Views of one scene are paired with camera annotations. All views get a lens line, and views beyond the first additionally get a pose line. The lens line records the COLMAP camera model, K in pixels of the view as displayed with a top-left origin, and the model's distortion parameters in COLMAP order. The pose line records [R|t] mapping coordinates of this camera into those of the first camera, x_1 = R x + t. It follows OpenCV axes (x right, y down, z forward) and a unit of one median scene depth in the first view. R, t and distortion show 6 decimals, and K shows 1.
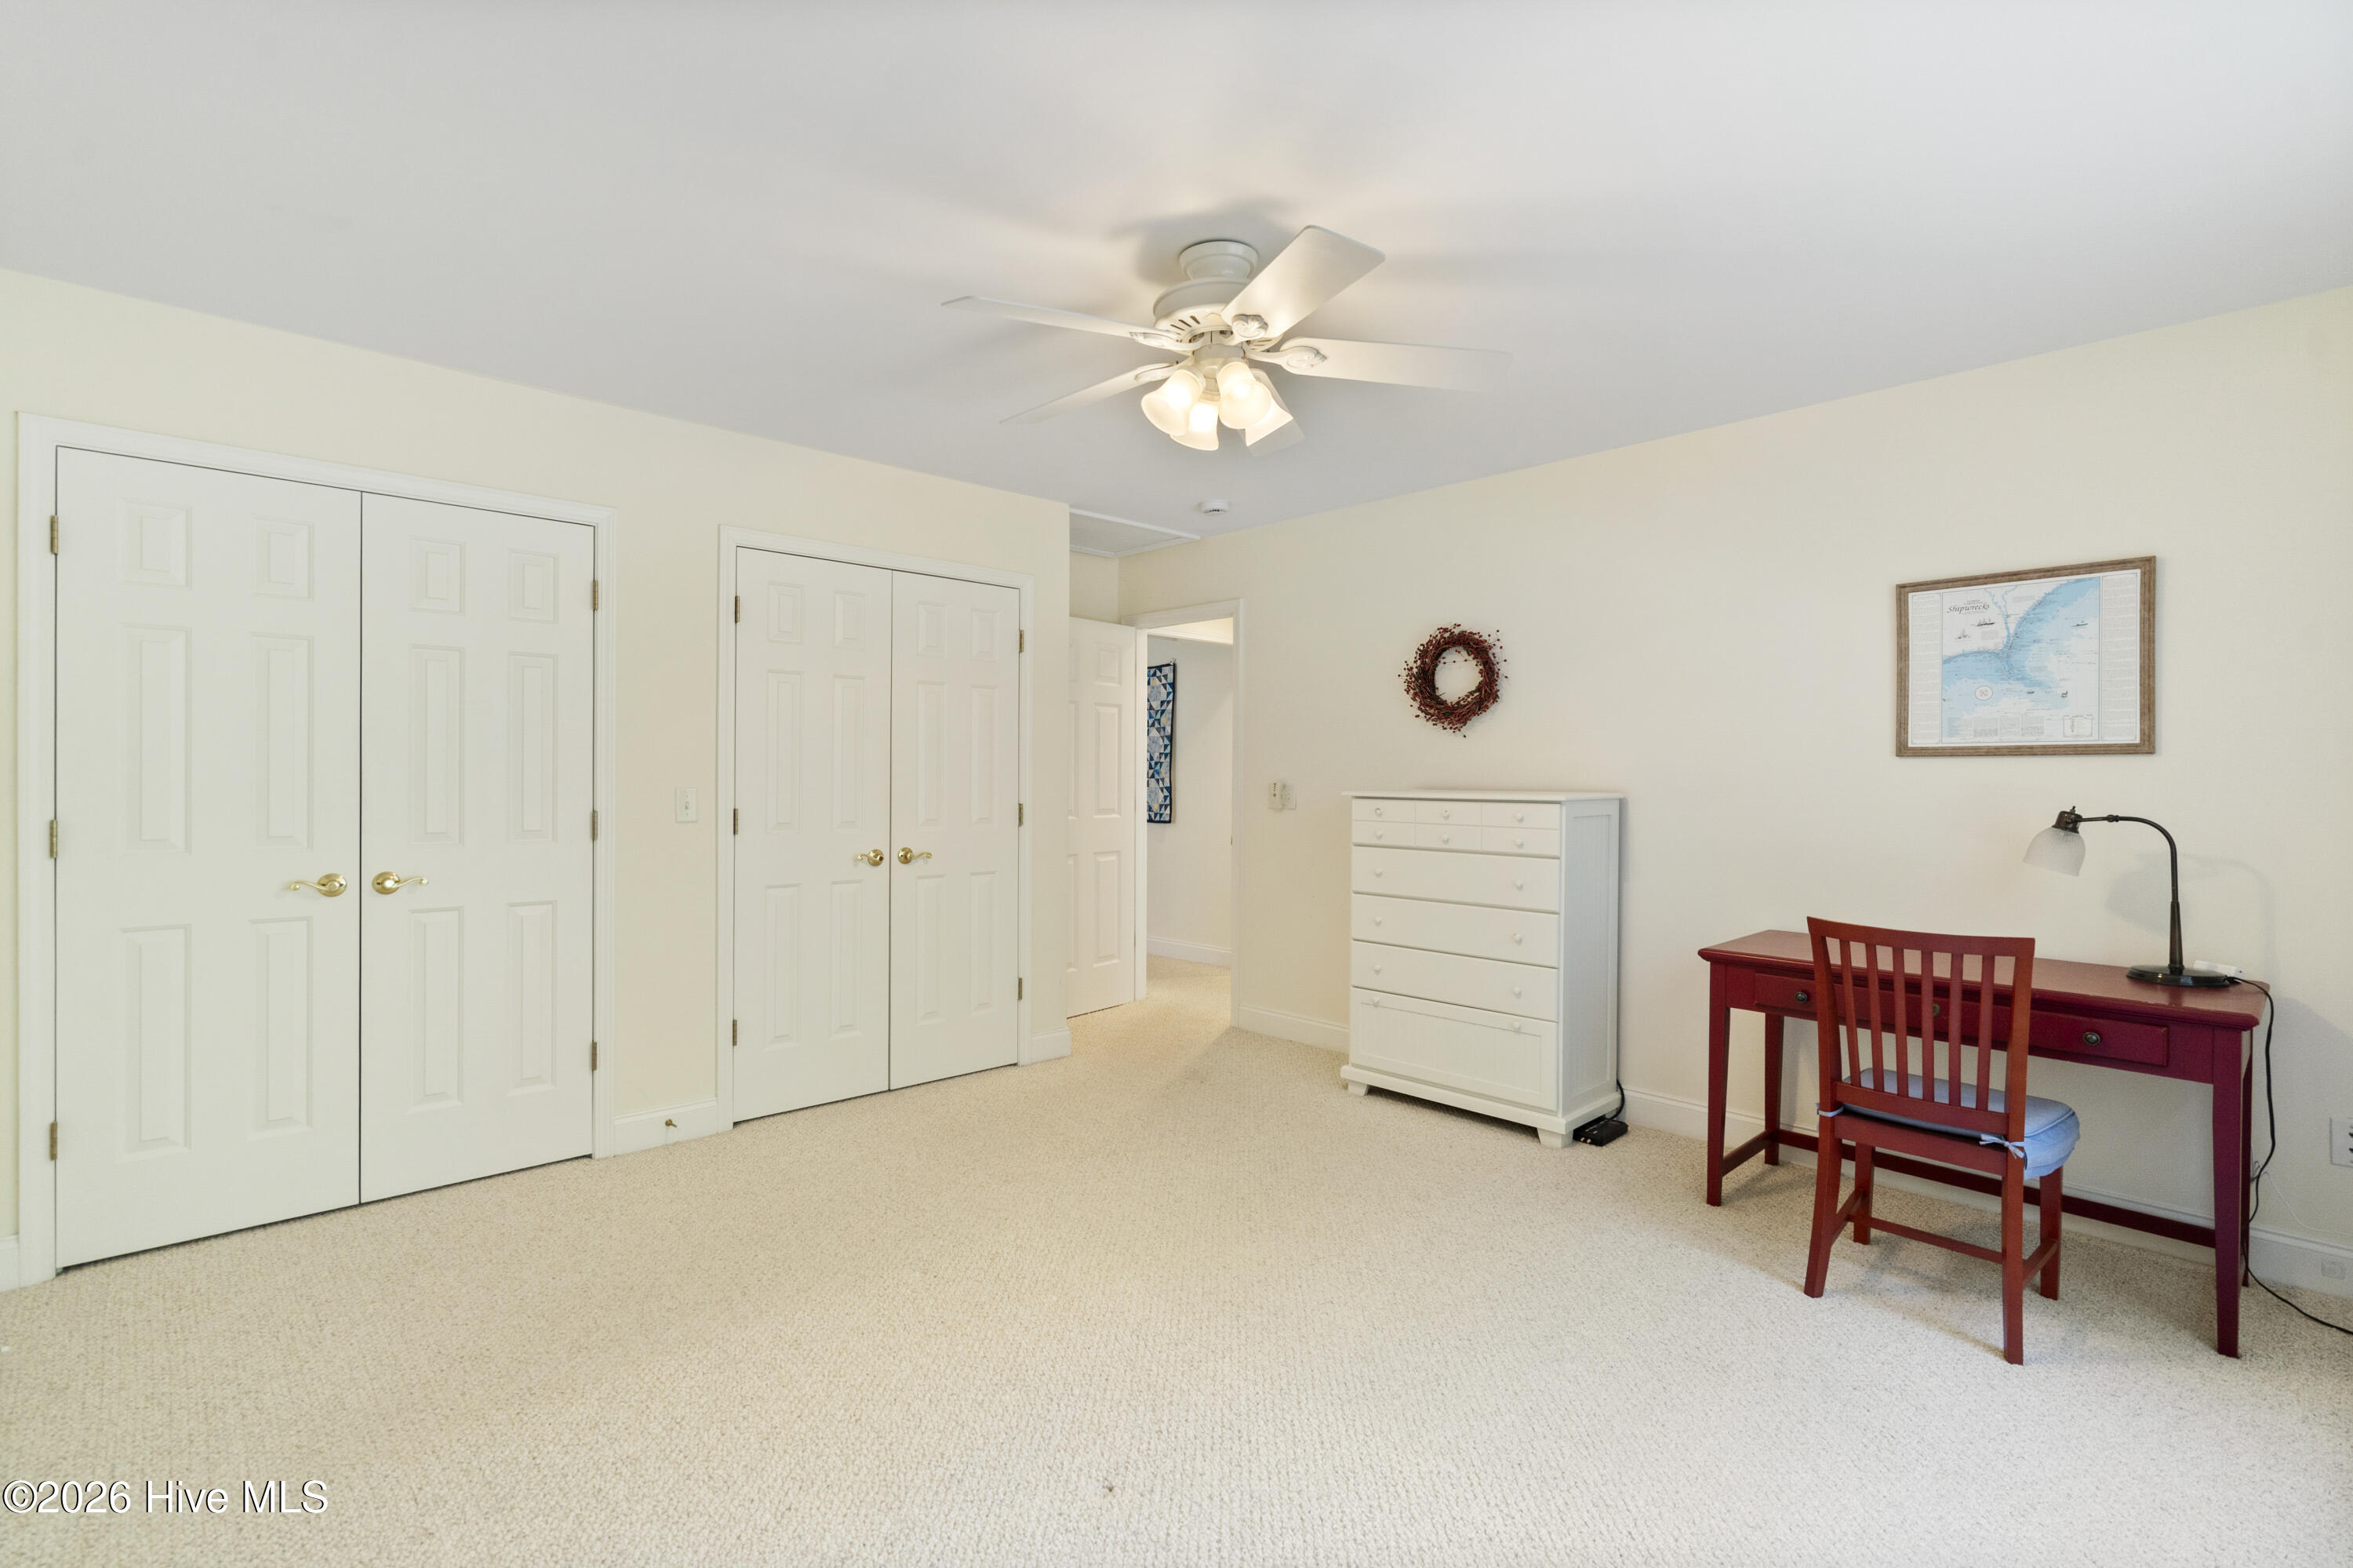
lens RADIAL K [[1068.8, 0, 1179.6], [0, 1068.8, 762.6], [0, 0, 1]] dist [-0.001706, -0.000821]
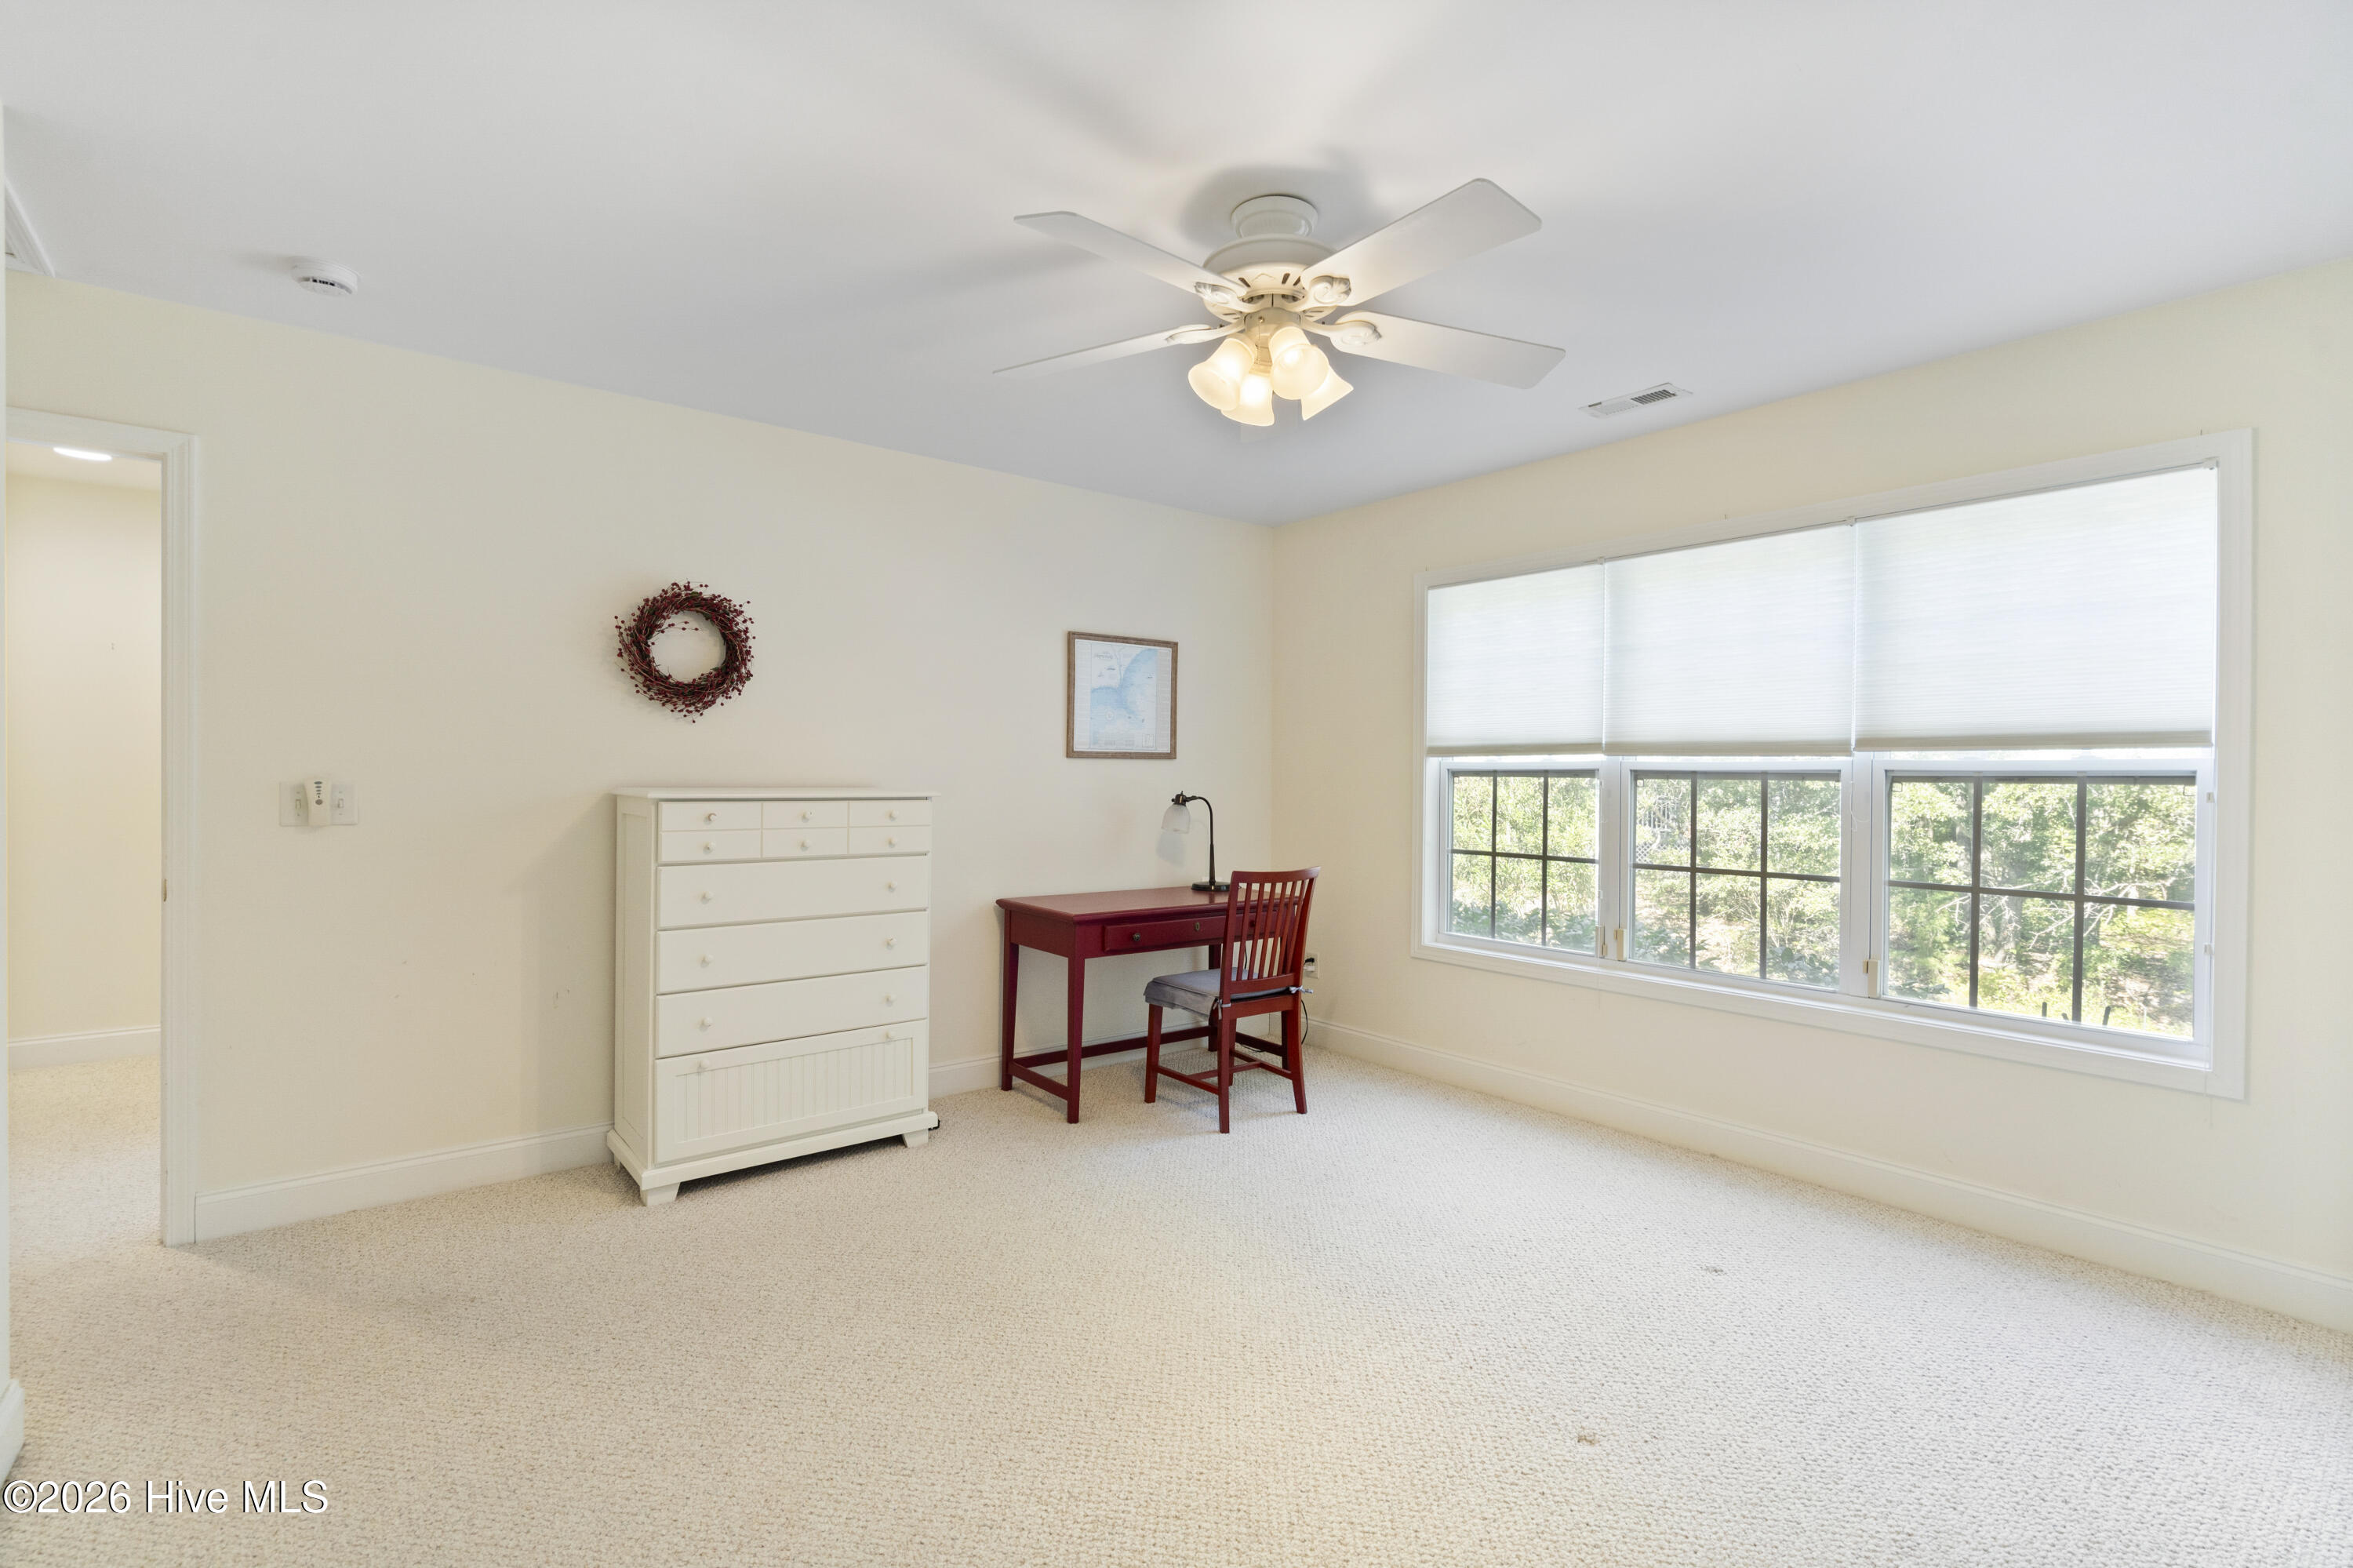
lens RADIAL K [[1068.8, 0, 1179.6], [0, 1068.8, 762.6], [0, 0, 1]] dist [-0.001706, -0.000821]
pose [[0.094022, 0.008430, 0.995534, -0.684555], [-0.017923, 0.999816, -0.006773, 0.007543], [-0.995409, -0.017206, 0.094156, 0.745249]]
